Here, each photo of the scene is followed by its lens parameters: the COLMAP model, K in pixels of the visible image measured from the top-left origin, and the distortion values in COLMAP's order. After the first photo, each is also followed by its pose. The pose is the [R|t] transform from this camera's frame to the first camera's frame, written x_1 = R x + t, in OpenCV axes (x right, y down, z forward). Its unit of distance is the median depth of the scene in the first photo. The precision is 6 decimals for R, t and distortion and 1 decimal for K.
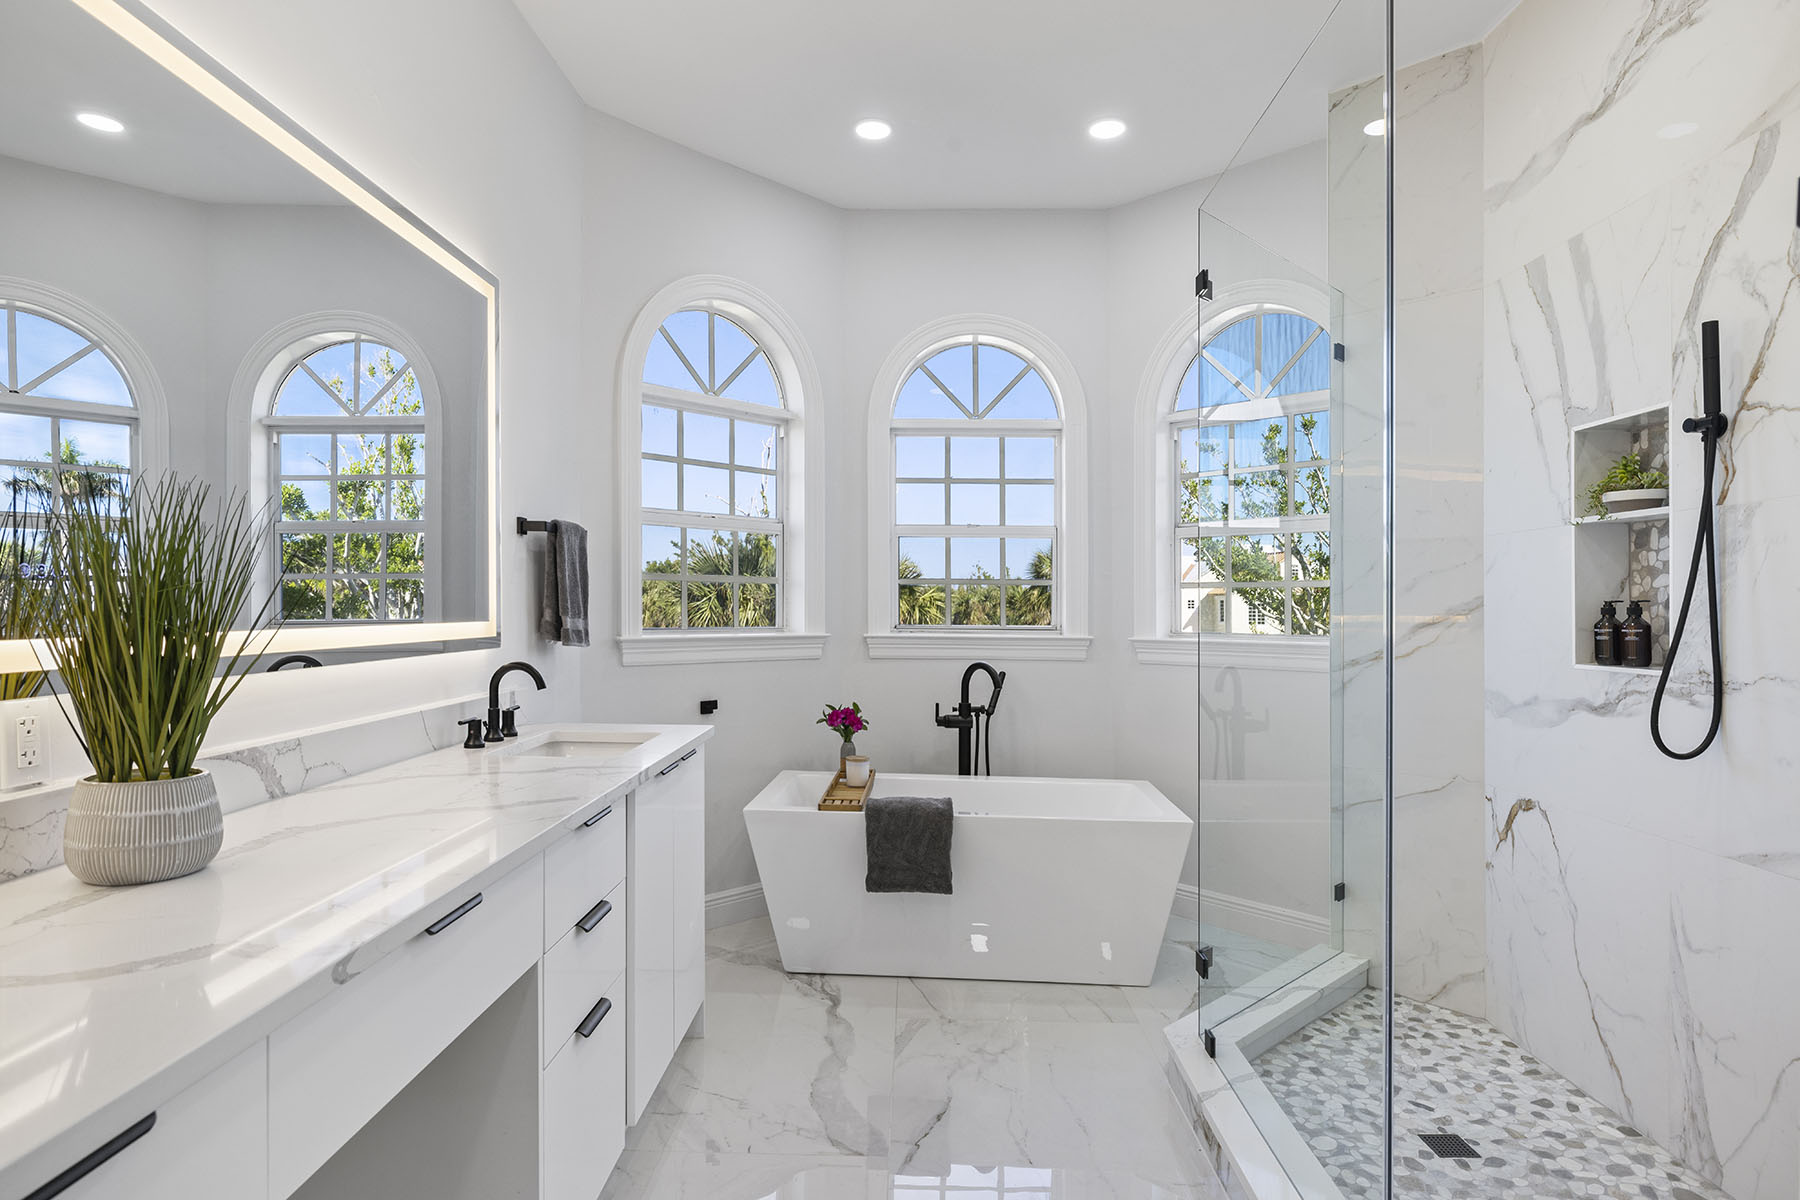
lens RADIAL K [[975.3, 0, 901.2], [0, 975.3, 627.3], [0, 0, 1]] dist [0.002555, 0.001267]
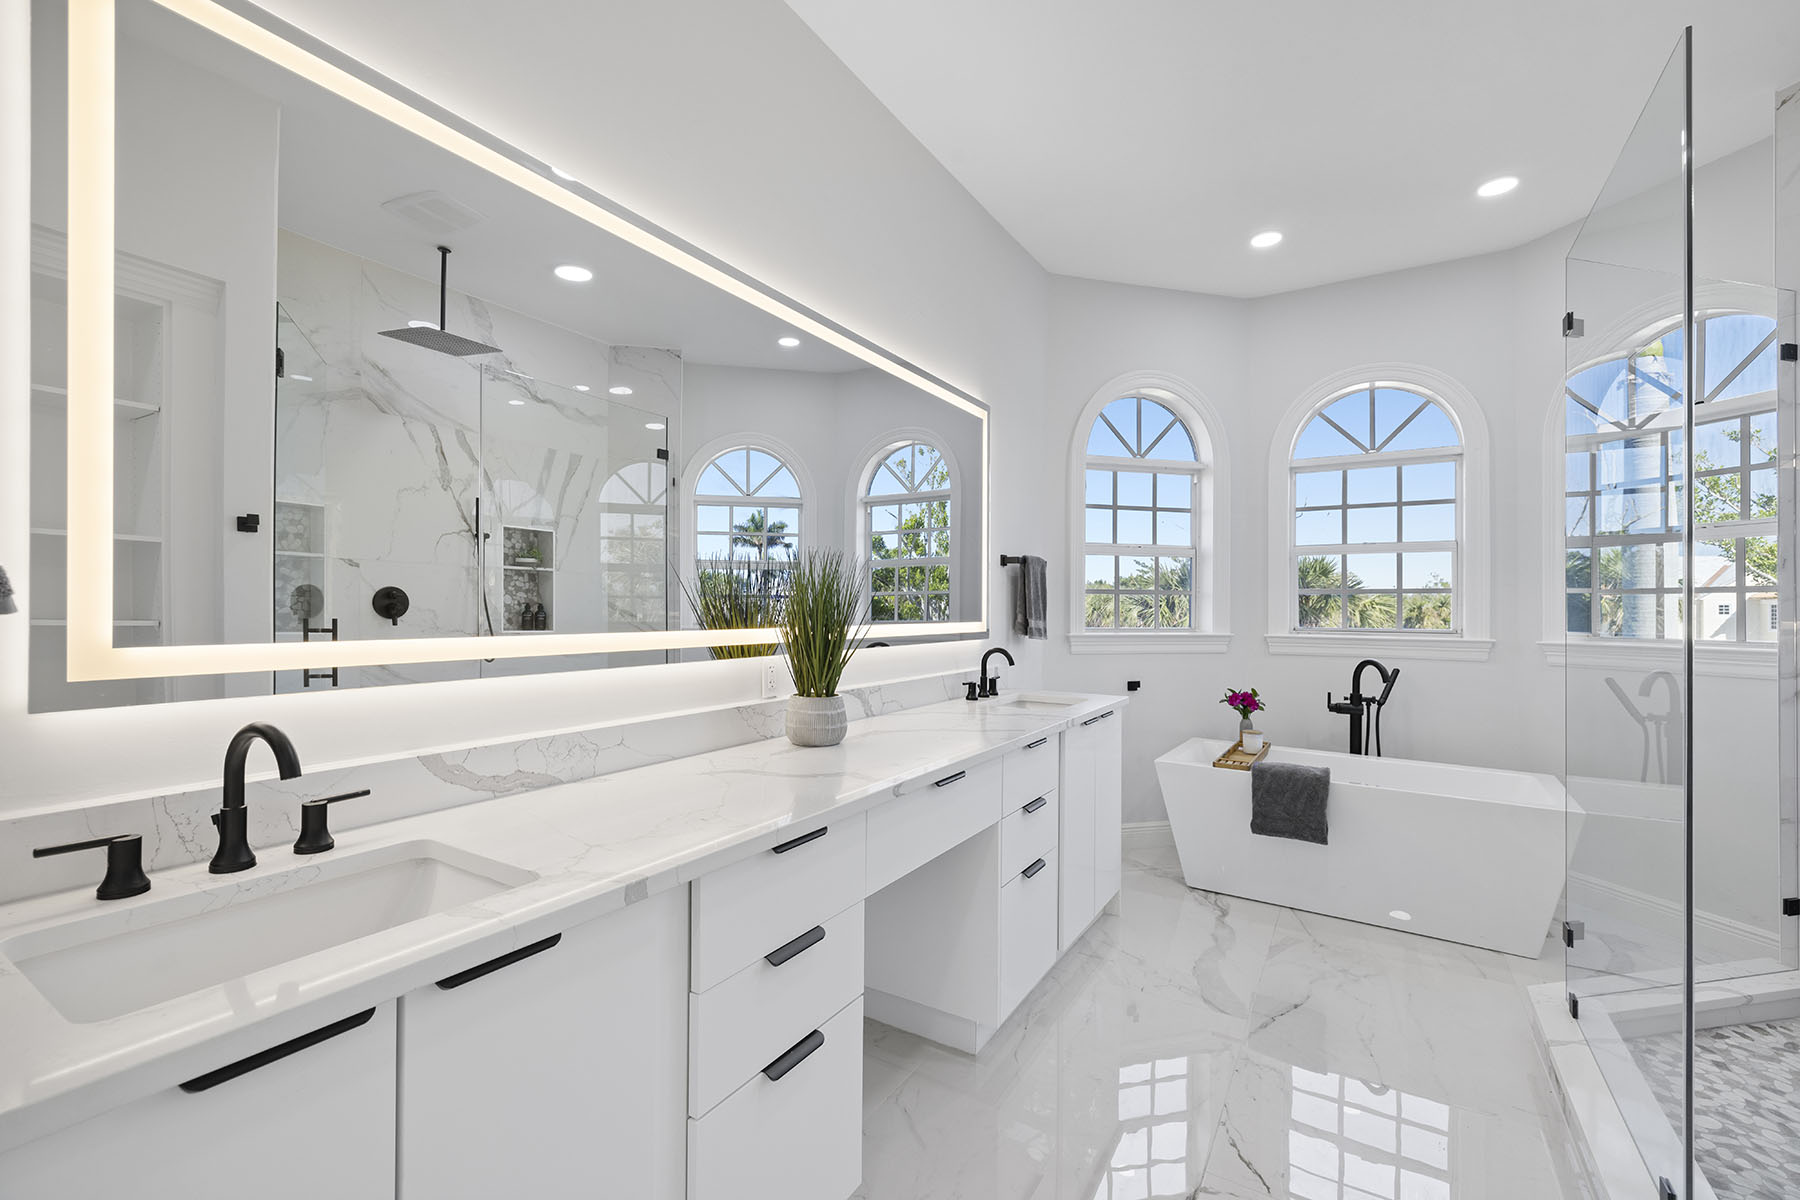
lens RADIAL K [[768.4, 0, 896.8], [0, 768.4, 621.2], [0, 0, 1]] dist [0.003239, 0.000826]
pose [[0.862365, 0.005236, -0.506260, 0.078352], [-0.010231, 0.999923, -0.007087, 0.002353], [0.506183, 0.011291, 0.862352, -0.128164]]
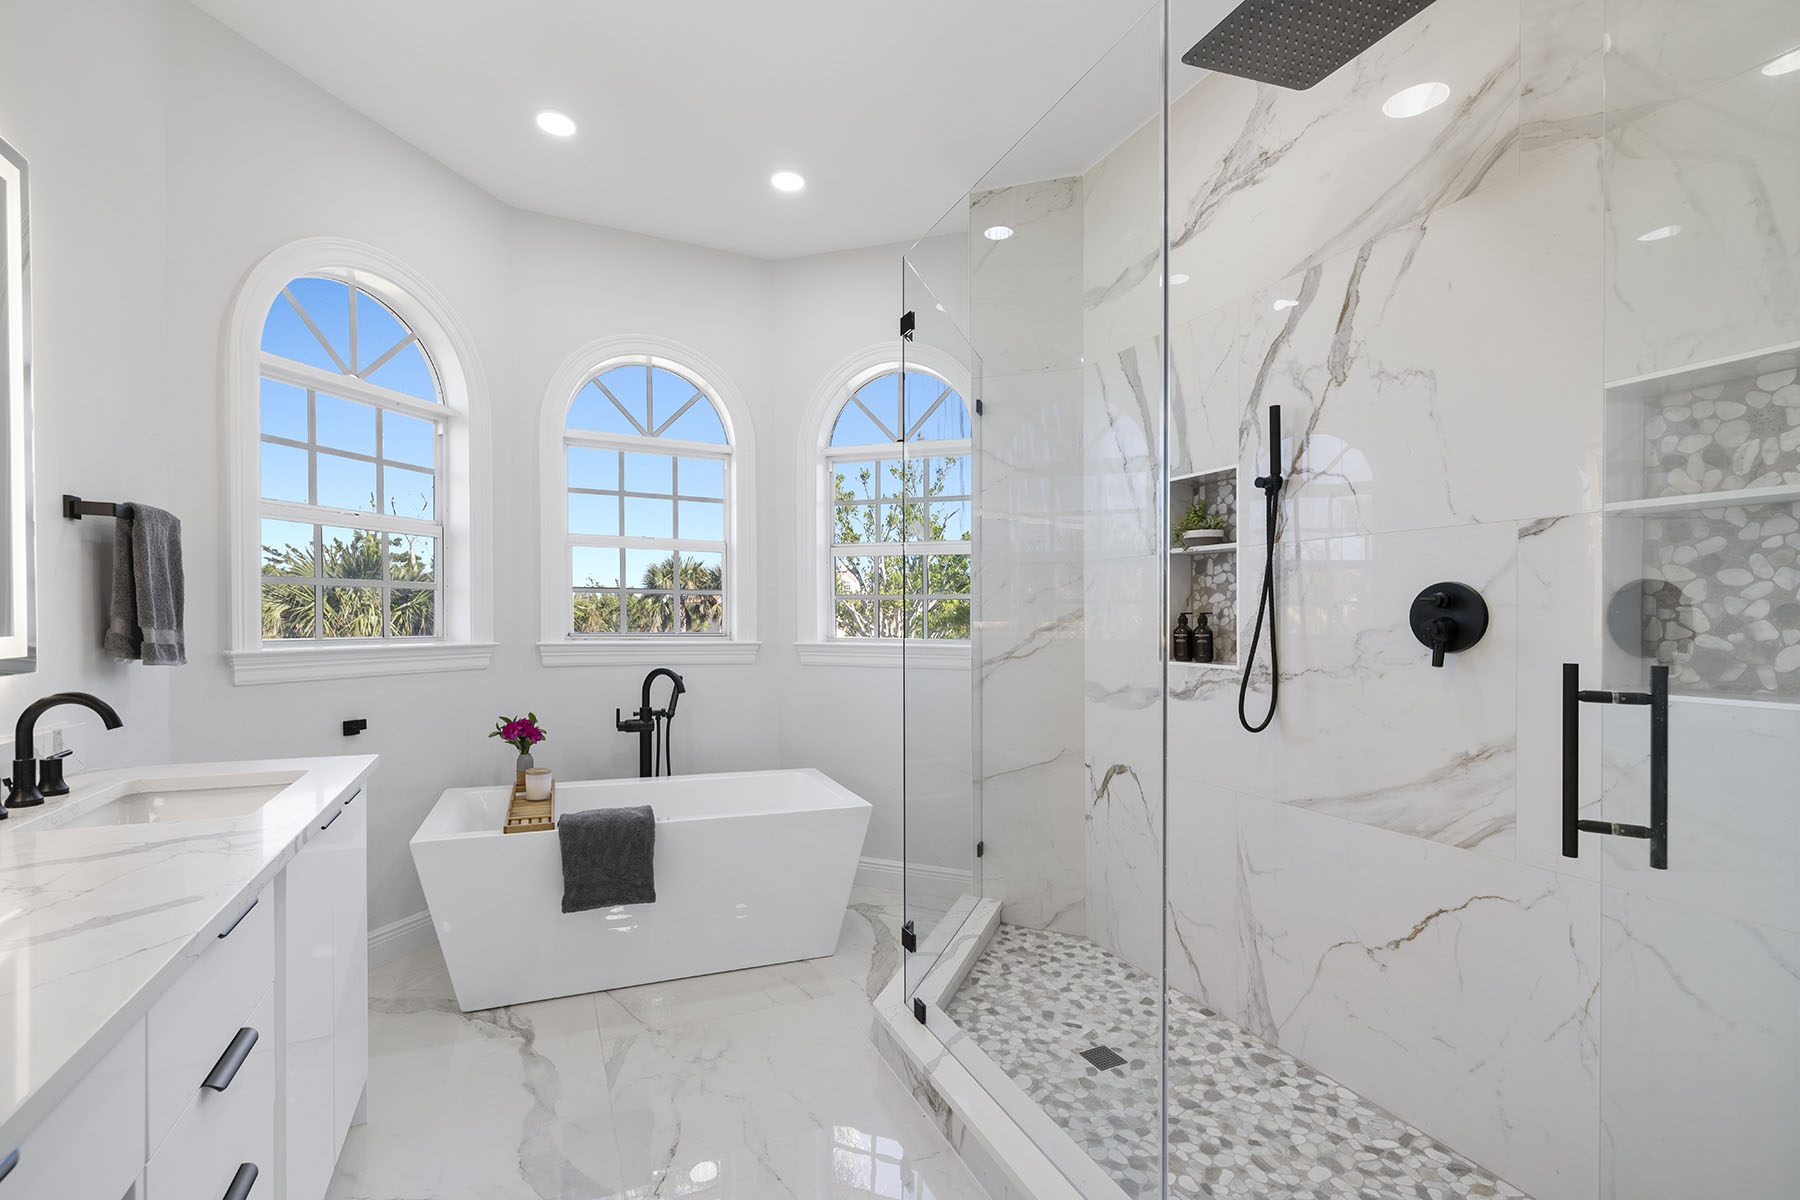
lens RADIAL K [[791.1, 0, 897.5], [0, 791.1, 630.4], [0, 0, 1]] dist [0.004169, 0.000863]
pose [[0.902478, -0.006273, 0.430690, -0.076764], [0.005935, 0.999980, 0.002128, -0.006663], [-0.430695, 0.000636, 0.902497, 0.167796]]
